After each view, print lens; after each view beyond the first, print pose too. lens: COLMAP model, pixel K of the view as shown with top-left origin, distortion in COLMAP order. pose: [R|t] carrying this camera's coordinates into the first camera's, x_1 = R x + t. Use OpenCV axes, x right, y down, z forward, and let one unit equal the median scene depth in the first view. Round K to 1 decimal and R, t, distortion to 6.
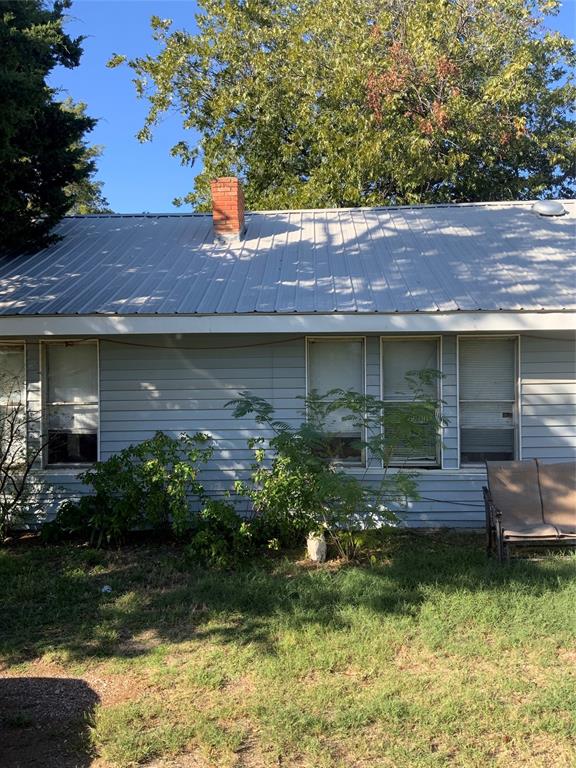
lens RADIAL K [[645.8, 0, 287.9], [0, 645.8, 384.6], [0, 0, 1]] dist [0.053730, -0.101344]
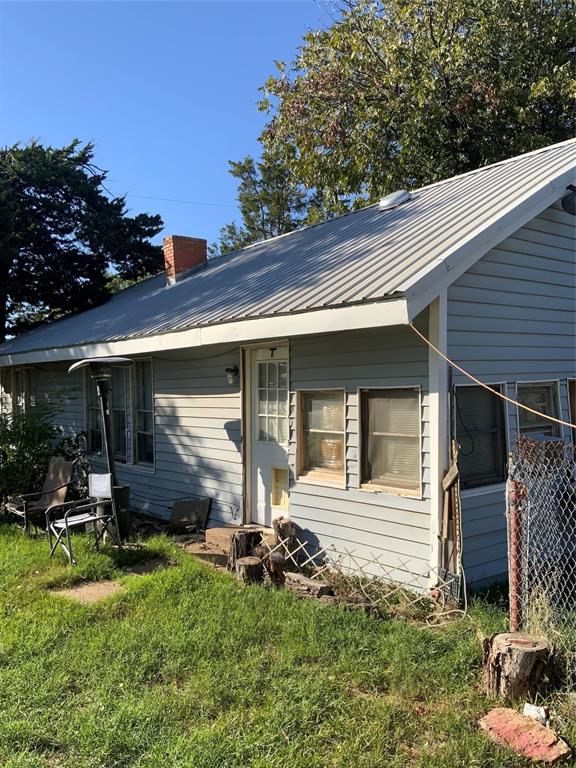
lens RADIAL K [[645.8, 0, 289.9], [0, 645.8, 384.4], [0, 0, 1]] dist [0.053730, -0.101344]
pose [[0.646711, -0.000443, -0.762735, 1.416504], [0.016741, 0.999767, 0.013614, -0.037668], [0.762551, -0.021574, 0.646568, 0.423648]]
